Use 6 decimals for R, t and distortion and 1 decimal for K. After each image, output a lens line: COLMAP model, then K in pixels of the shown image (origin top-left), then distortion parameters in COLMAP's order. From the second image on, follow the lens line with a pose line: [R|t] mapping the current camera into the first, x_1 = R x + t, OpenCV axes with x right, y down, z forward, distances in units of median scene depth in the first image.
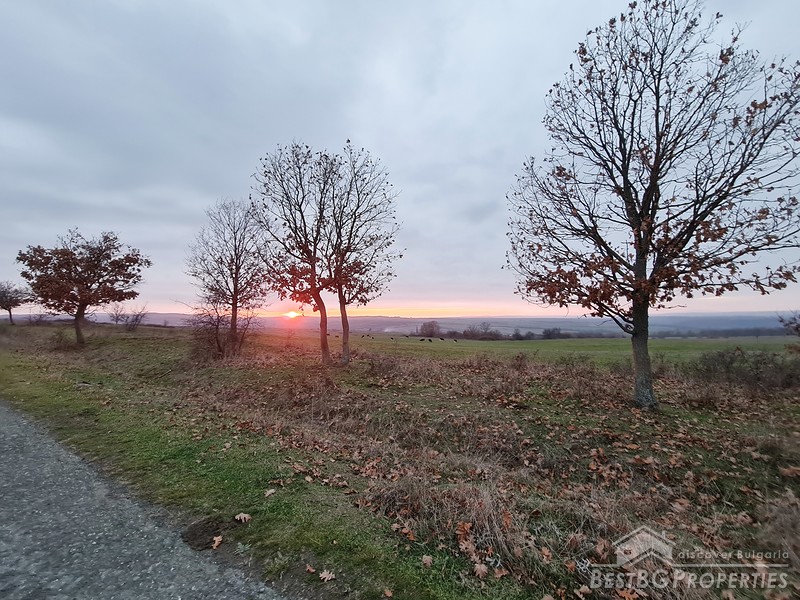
lens RADIAL K [[323.4, 0, 400.0], [0, 323.4, 300.0], [0, 0, 1]] dist [-0.001754, -0.000159]
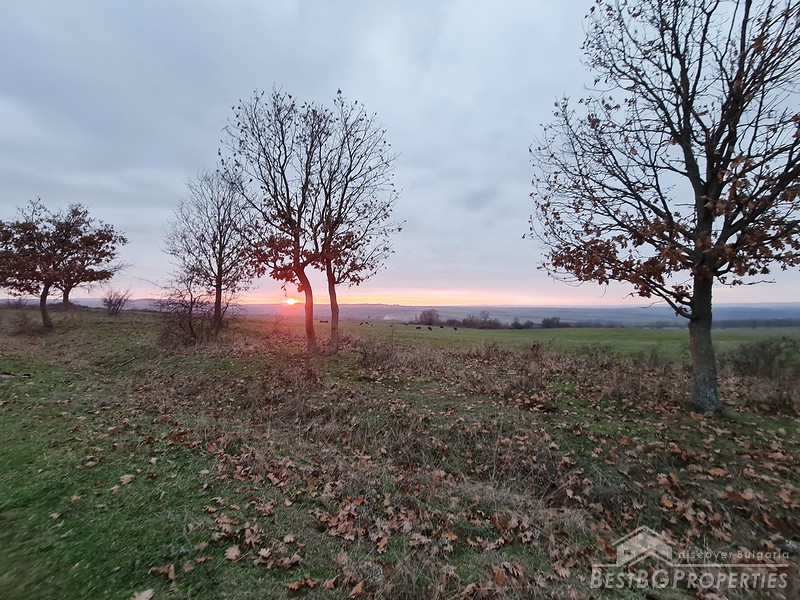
lens RADIAL K [[323.4, 0, 400.0], [0, 323.4, 300.0], [0, 0, 1]] dist [-0.001754, -0.000159]
pose [[0.999958, 0.008978, 0.001667, 0.004431], [-0.009033, 0.999287, 0.036666, 0.024633], [-0.001336, -0.036679, 0.999326, 0.142427]]
